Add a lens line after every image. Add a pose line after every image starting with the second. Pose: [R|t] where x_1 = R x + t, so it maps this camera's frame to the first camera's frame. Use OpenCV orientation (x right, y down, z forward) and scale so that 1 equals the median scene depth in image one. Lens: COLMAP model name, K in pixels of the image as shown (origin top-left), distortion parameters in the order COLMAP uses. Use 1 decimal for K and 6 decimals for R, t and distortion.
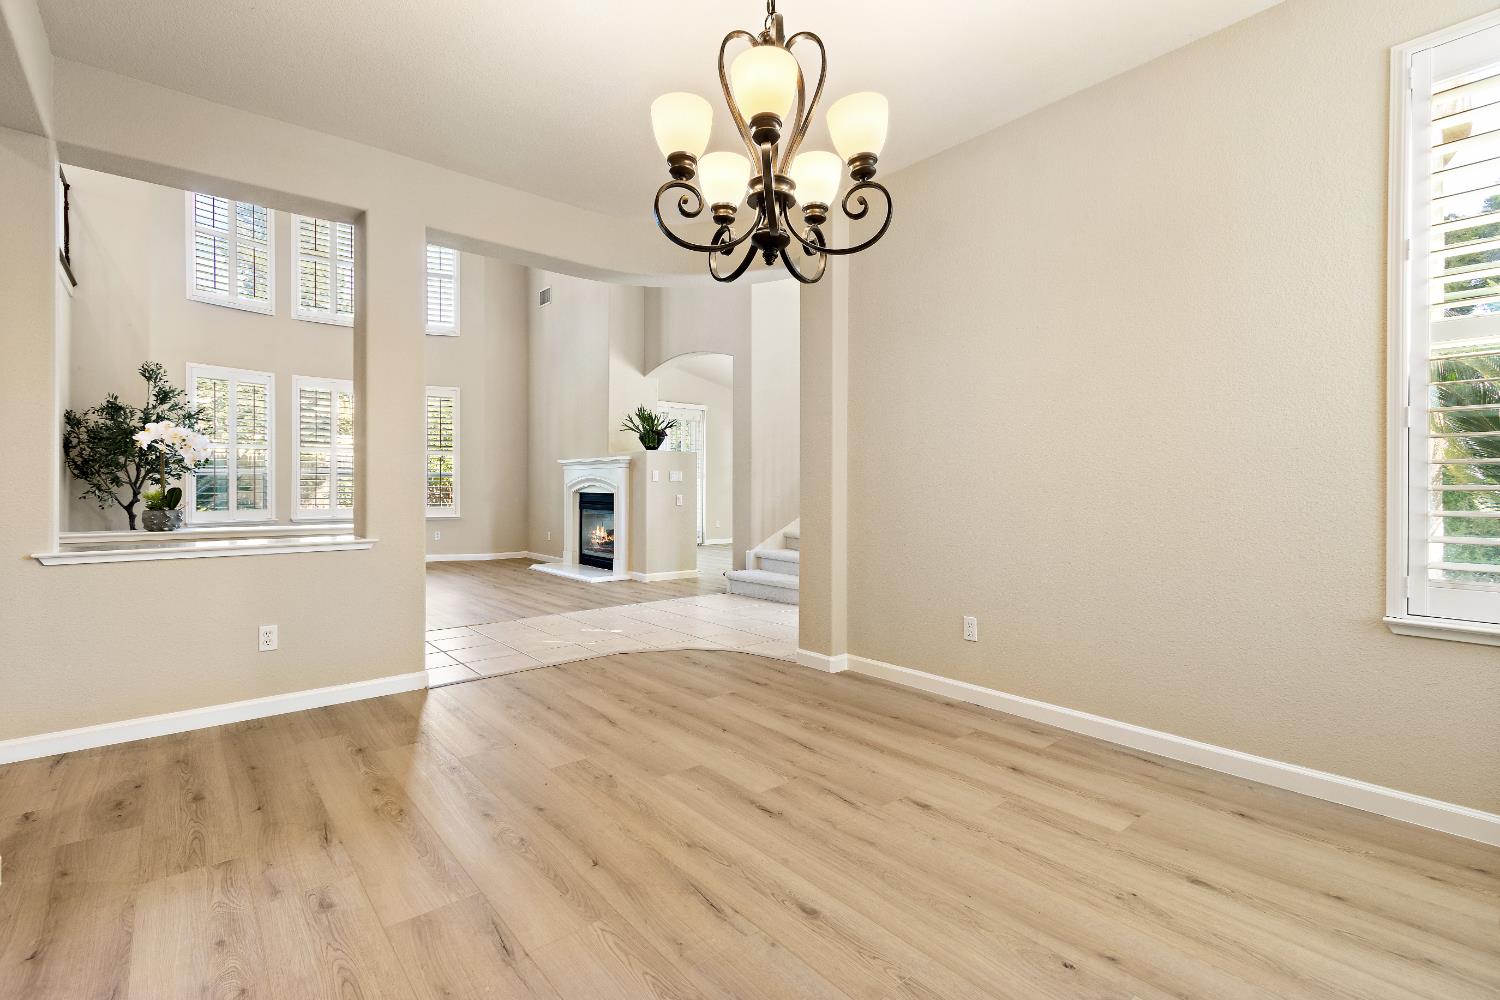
lens RADIAL K [[671.4, 0, 753.2], [0, 671.4, 485.3], [0, 0, 1]] dist [-0.005231, -0.001006]
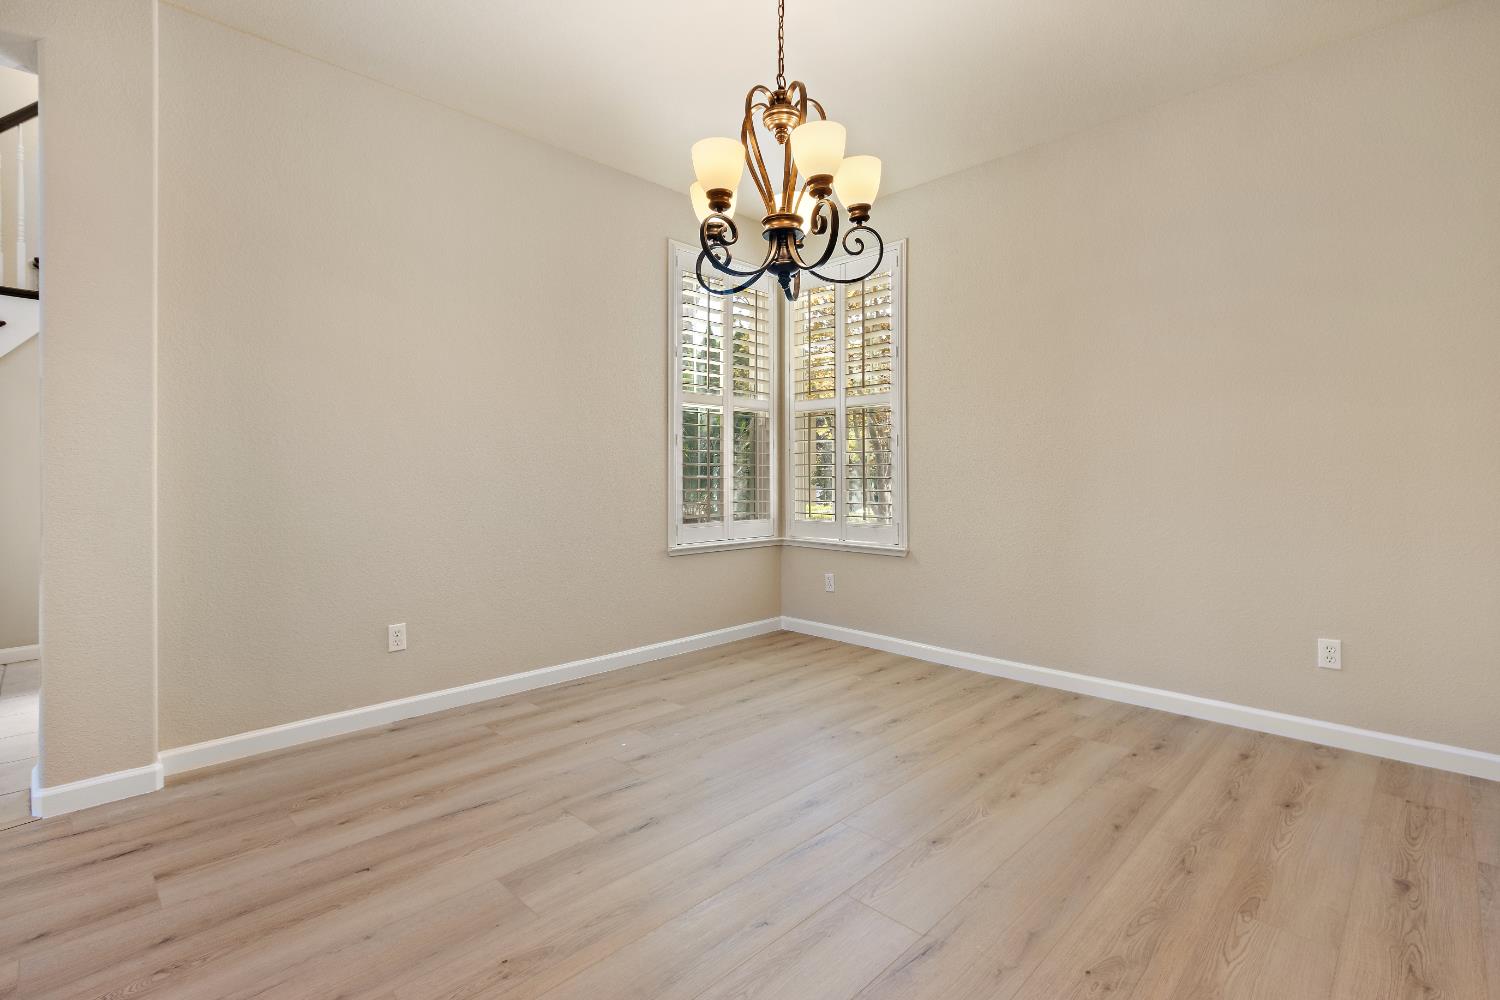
lens RADIAL K [[684.7, 0, 750.3], [0, 684.7, 485.3], [0, 0, 1]] dist [-0.000727, -0.000103]
pose [[-0.083781, -0.009999, 0.996434, -0.723658], [0.000847, 0.999949, 0.010106, 0.006441], [-0.996484, 0.001690, -0.083769, 0.728743]]
